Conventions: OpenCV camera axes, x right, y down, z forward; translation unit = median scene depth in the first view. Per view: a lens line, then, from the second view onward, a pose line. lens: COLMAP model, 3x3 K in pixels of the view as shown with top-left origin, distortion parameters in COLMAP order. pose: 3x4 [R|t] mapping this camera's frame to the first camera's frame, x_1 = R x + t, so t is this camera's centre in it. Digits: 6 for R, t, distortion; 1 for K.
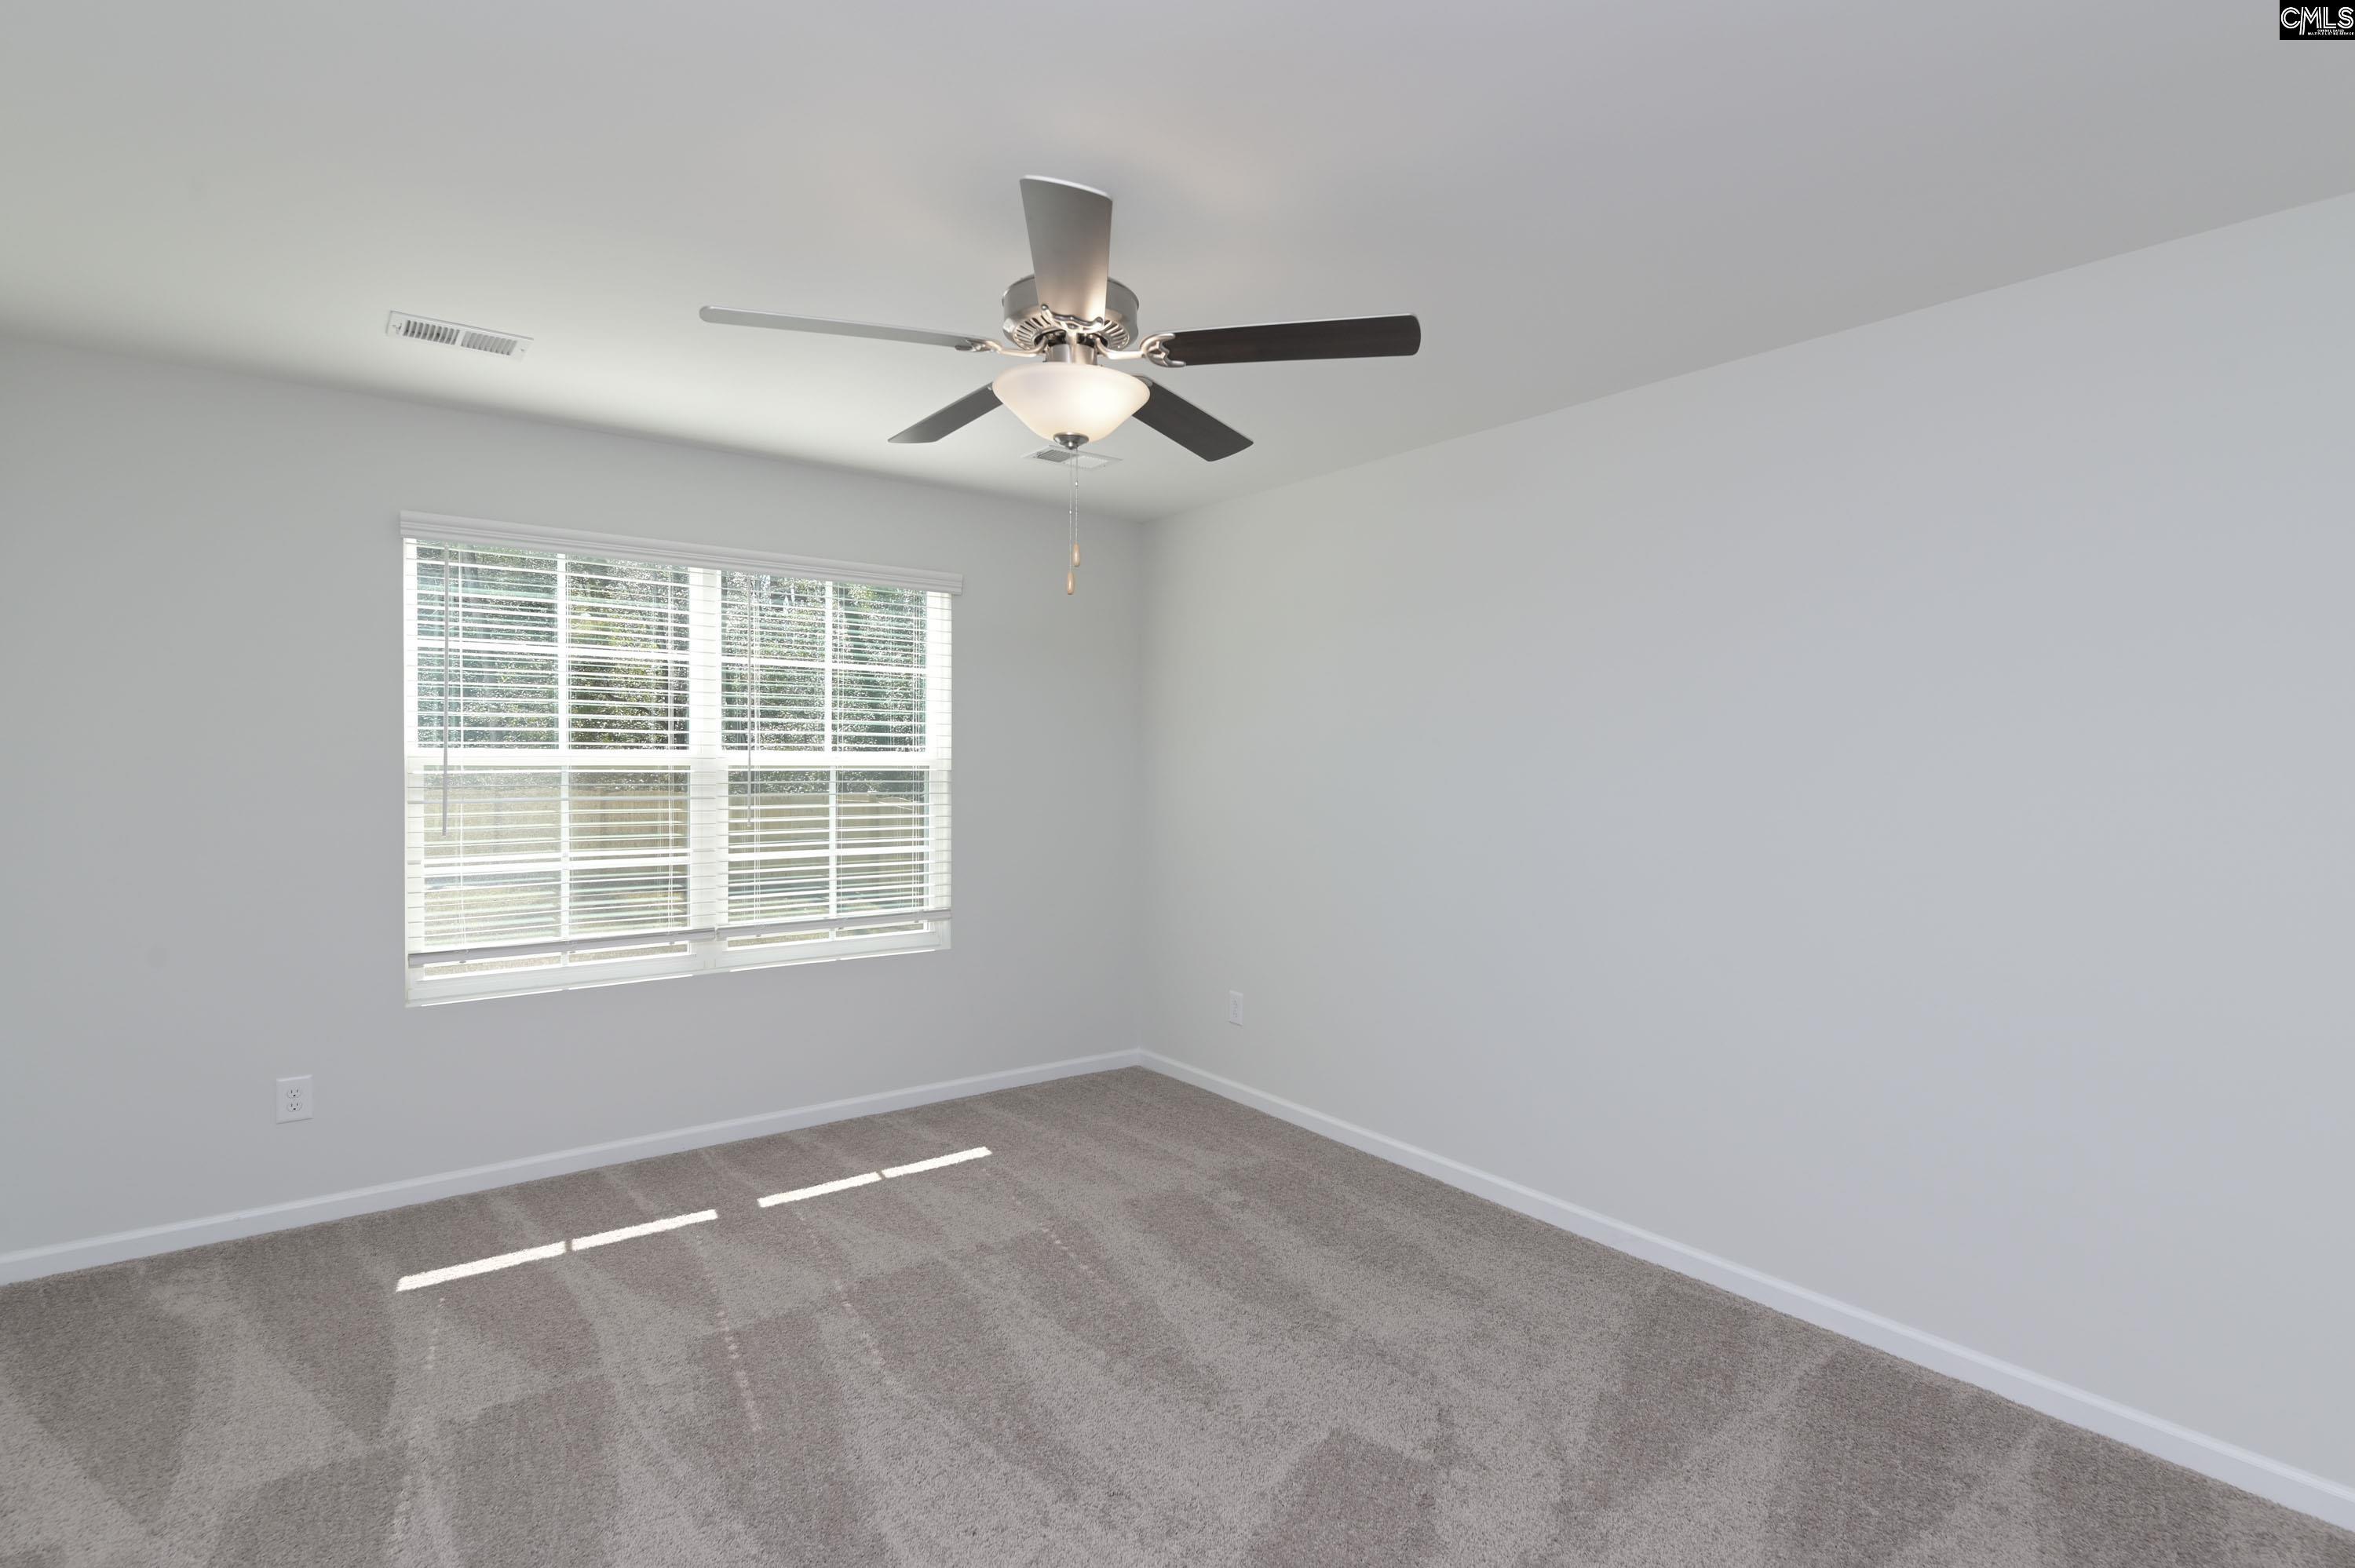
lens RADIAL K [[1172.2, 0, 1160.5], [0, 1172.2, 776.9], [0, 0, 1]] dist [0.003024, -0.000862]
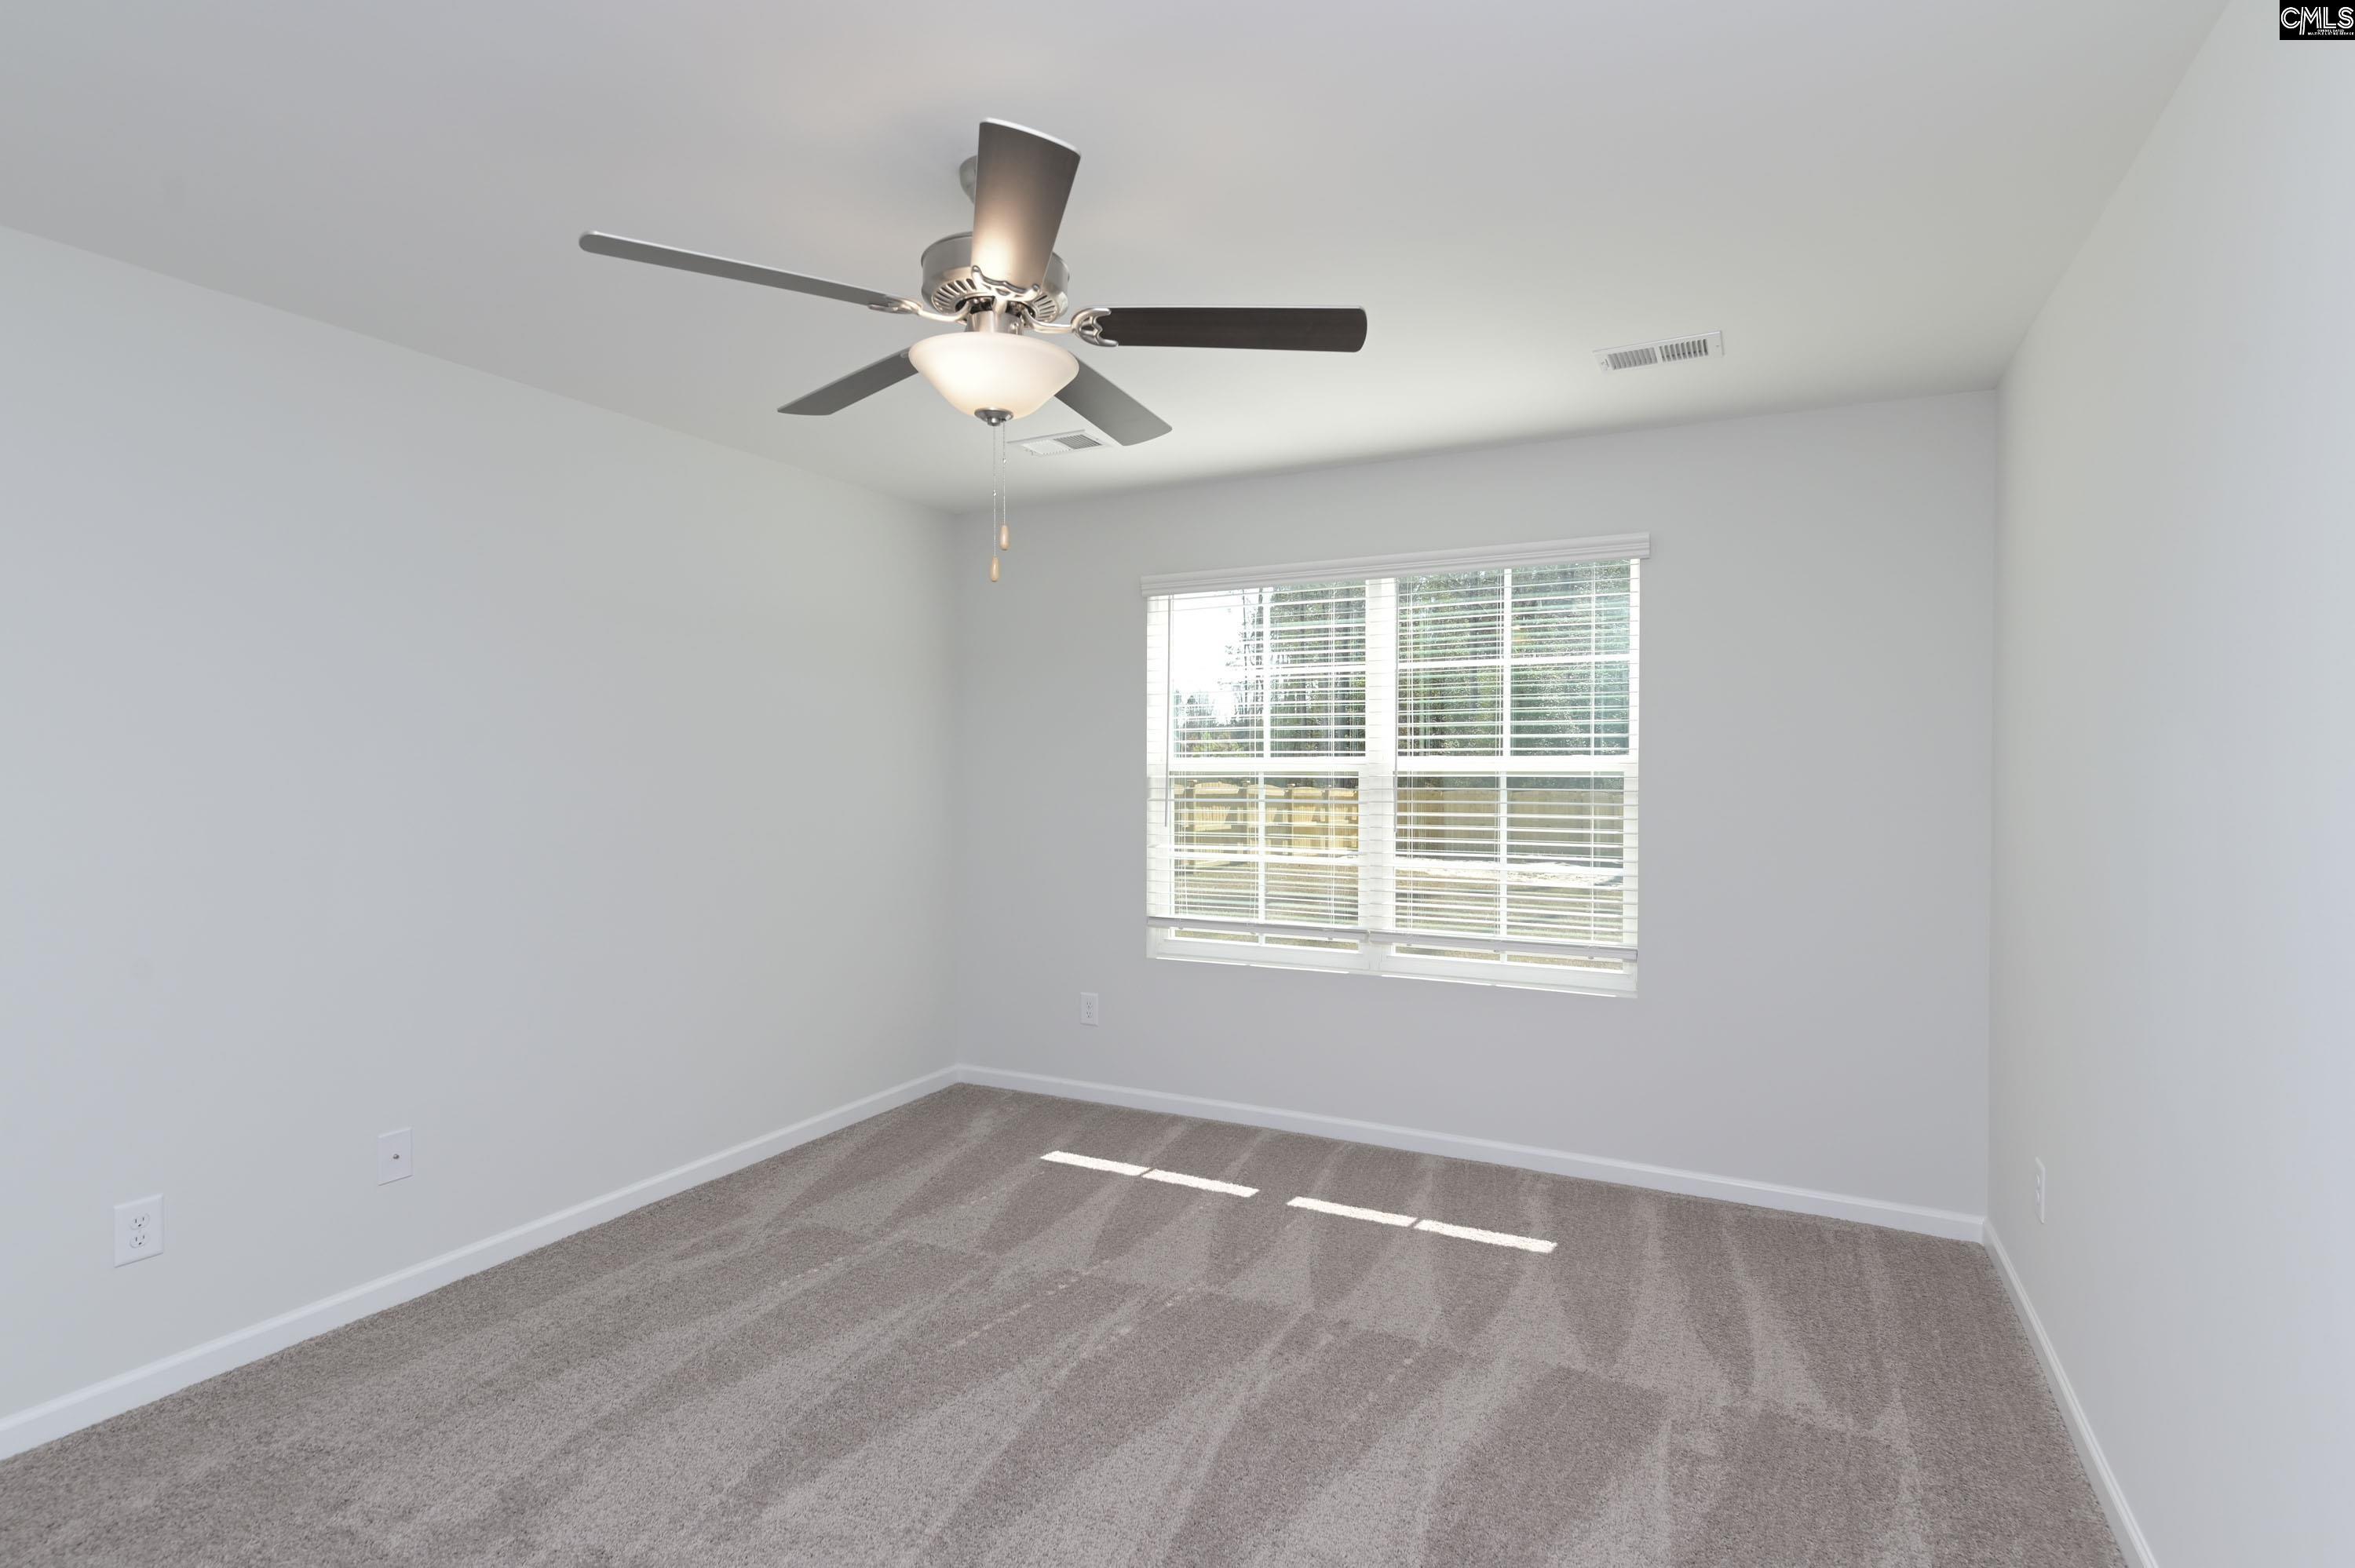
lens RADIAL K [[1172.2, 0, 1162.0], [0, 1172.2, 772.3], [0, 0, 1]] dist [0.003024, -0.000862]
pose [[0.410644, 0.003274, -0.911790, 0.471782], [-0.008814, 0.999961, -0.000379, -0.007145], [0.911753, 0.008192, 0.410657, 0.412700]]
